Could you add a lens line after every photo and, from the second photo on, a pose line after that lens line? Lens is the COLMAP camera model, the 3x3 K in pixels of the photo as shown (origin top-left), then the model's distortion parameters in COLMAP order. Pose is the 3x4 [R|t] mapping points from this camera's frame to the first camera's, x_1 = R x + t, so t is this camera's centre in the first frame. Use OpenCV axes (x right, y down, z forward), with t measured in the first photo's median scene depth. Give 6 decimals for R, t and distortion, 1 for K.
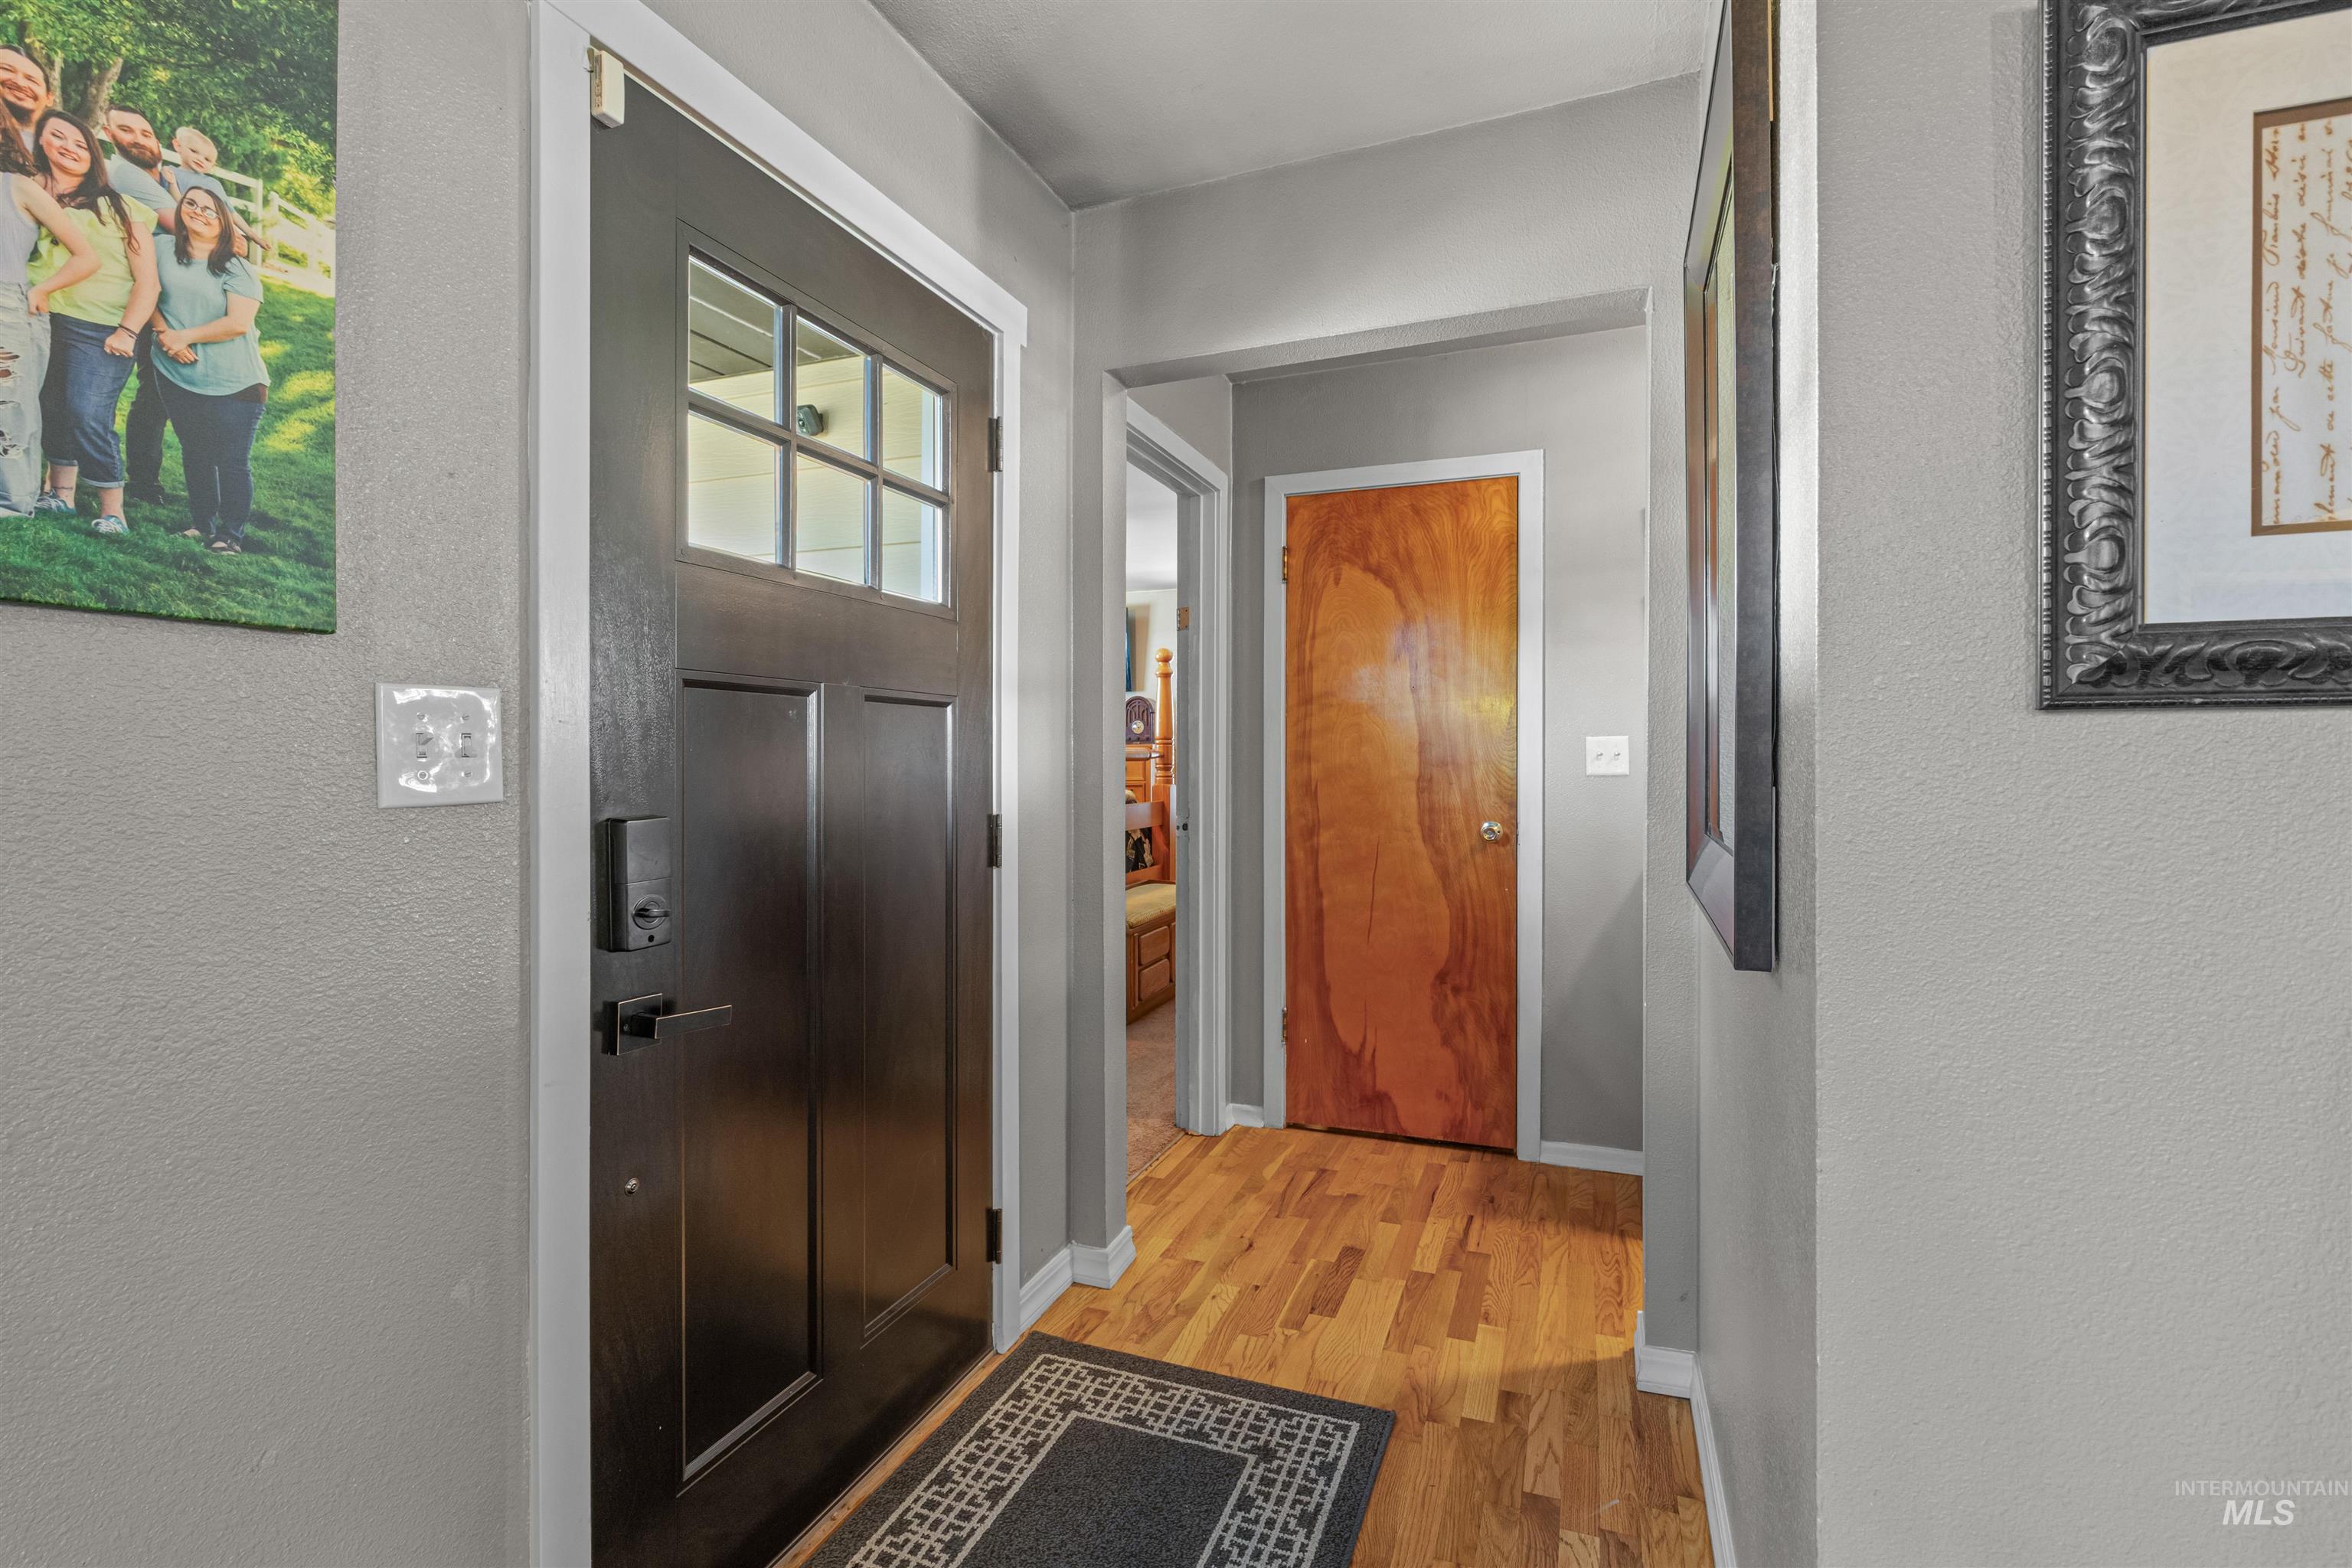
lens RADIAL K [[1069.1, 0, 1176.2], [0, 1069.1, 770.1], [0, 0, 1]] dist [0.003691, 0.000396]
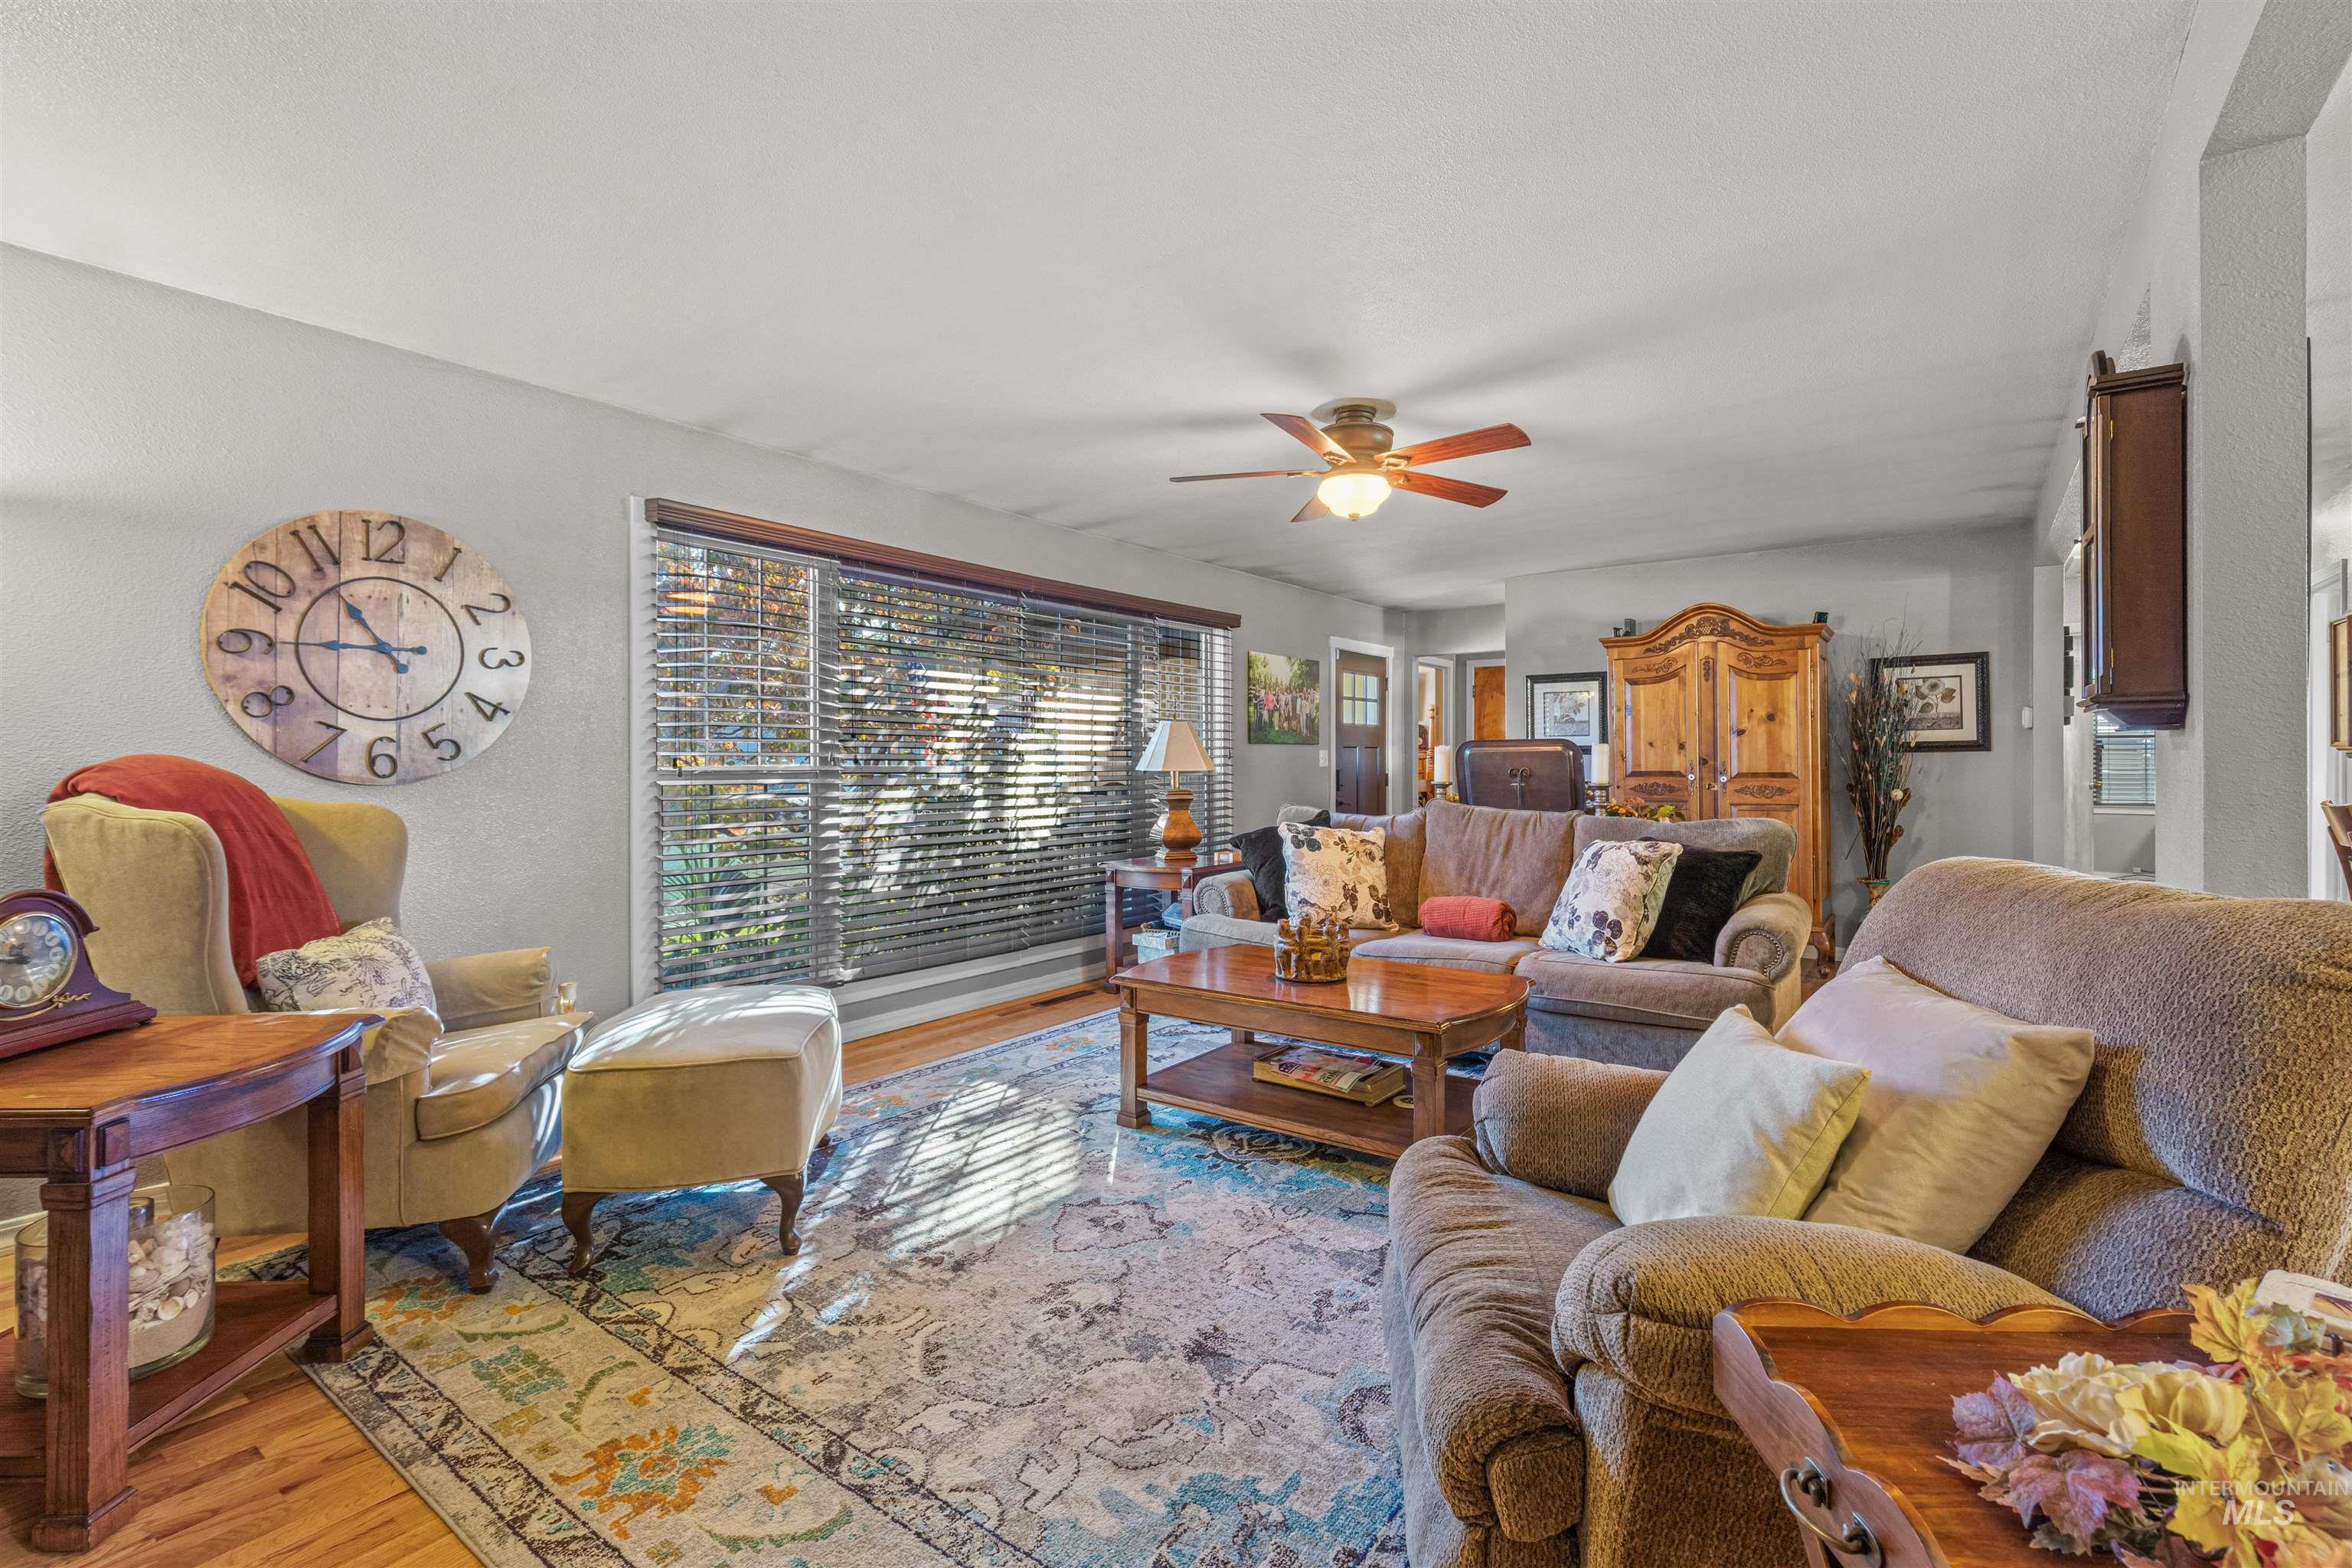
lens RADIAL K [[1069.1, 0, 1173.7], [0, 1069.1, 767.0], [0, 0, 1]] dist [0.003691, 0.000396]
pose [[0.967308, -0.001130, -0.253601, 0.079936], [0.001047, 0.999999, -0.000460, 0.017876], [0.253601, 0.000179, 0.967309, -3.165600]]
